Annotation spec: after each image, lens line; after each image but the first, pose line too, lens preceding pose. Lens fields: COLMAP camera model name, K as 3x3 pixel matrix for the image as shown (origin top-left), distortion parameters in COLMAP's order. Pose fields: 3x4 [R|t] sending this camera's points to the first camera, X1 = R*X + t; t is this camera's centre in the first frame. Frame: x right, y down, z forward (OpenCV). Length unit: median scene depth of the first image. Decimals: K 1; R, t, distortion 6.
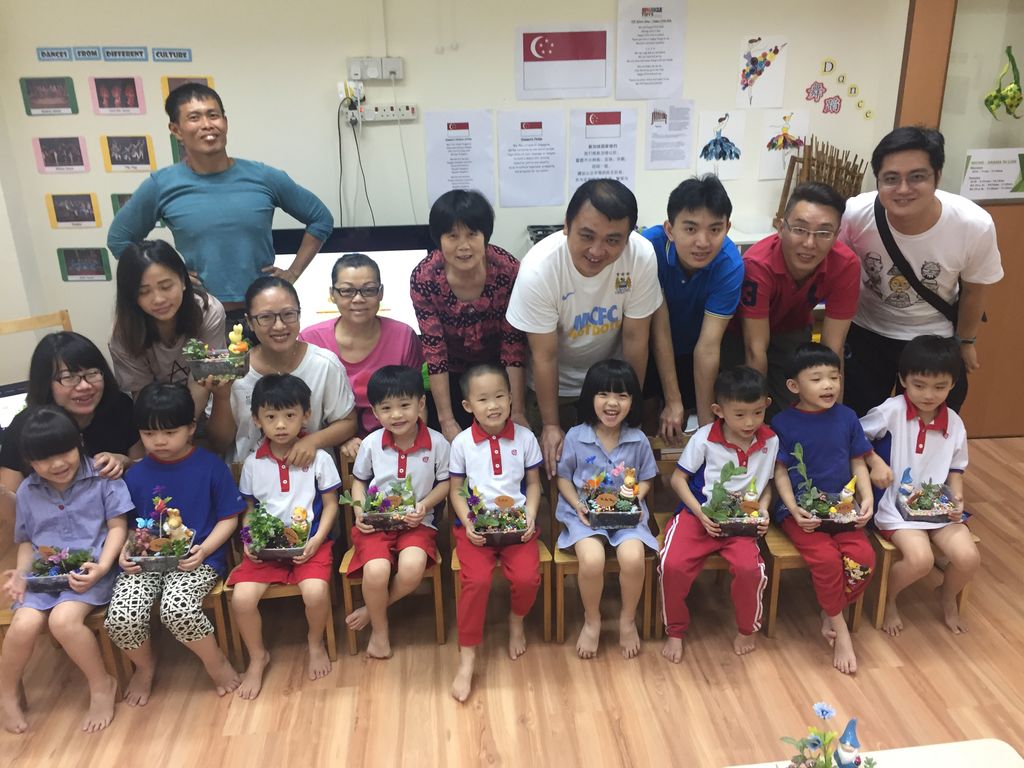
lens RADIAL K [[880.6, 0, 508.9], [0, 880.6, 377.3], [0, 0, 1]] dist [0.076208, -0.089189]
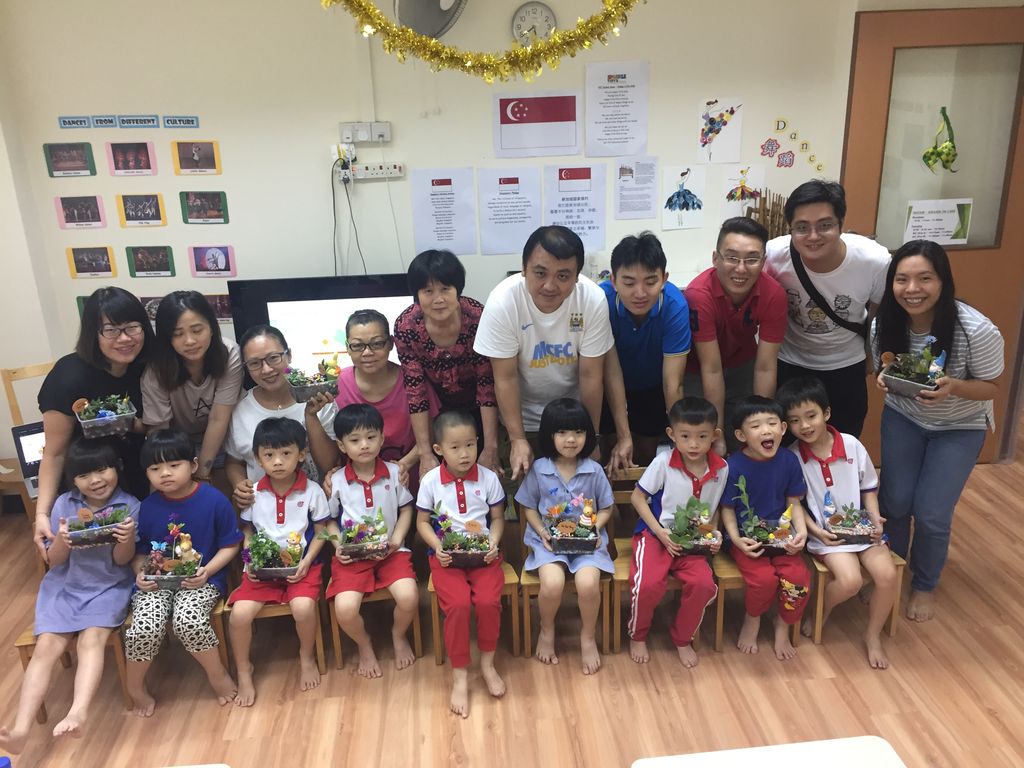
lens RADIAL K [[880.6, 0, 507.7], [0, 880.6, 379.8], [0, 0, 1]] dist [0.076208, -0.089189]
pose [[0.999878, -0.005947, -0.014414, 0.043979], [0.005705, 0.999844, -0.016745, -0.024276], [0.014511, 0.016660, 0.999756, -0.098020]]
